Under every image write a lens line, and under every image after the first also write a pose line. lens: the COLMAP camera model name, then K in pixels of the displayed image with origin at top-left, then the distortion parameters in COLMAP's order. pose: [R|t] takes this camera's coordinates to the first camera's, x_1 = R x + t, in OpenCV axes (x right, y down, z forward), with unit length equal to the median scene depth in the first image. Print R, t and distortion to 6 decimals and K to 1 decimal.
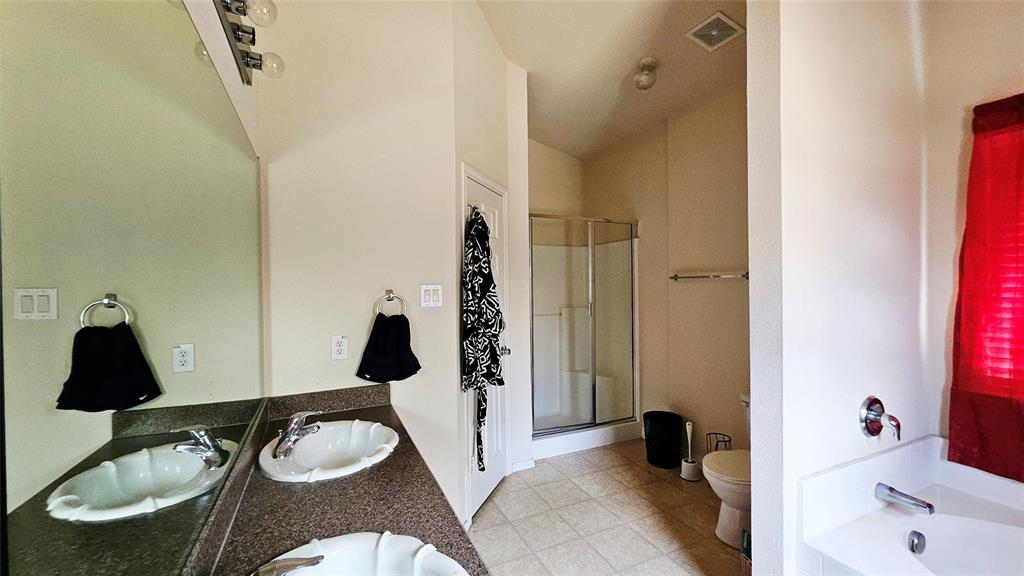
lens RADIAL K [[400.1, 0, 511.1], [0, 400.1, 285.1], [0, 0, 1]] dist [0.000557, 0.000622]
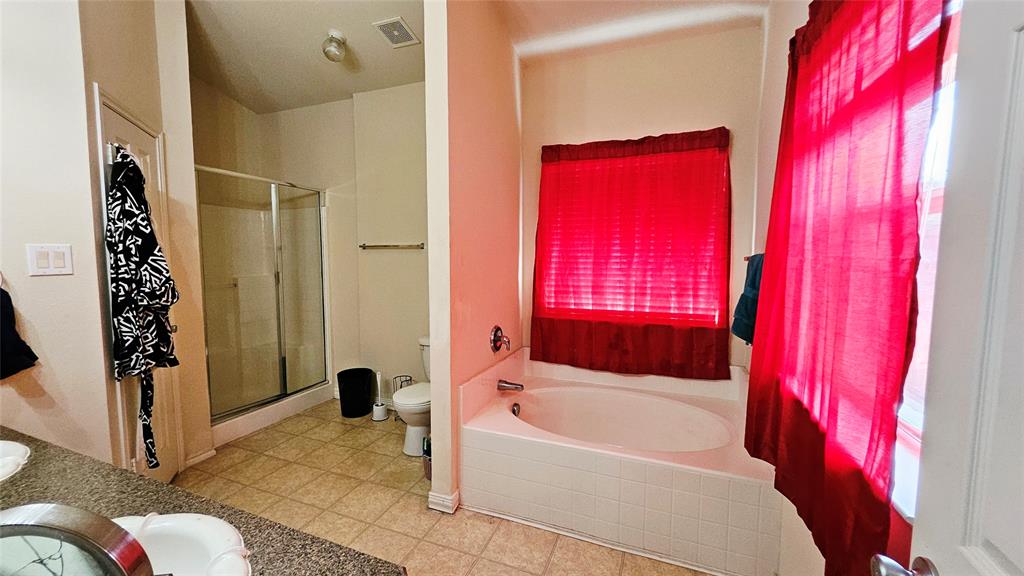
lens RADIAL K [[400.1, 0, 509.1], [0, 400.1, 289.1], [0, 0, 1]] dist [0.000557, 0.000622]
pose [[0.719356, -0.047625, 0.693007, -0.100961], [-0.006380, 0.997152, 0.075149, 0.019106], [-0.694613, -0.058480, 0.717003, -0.106026]]
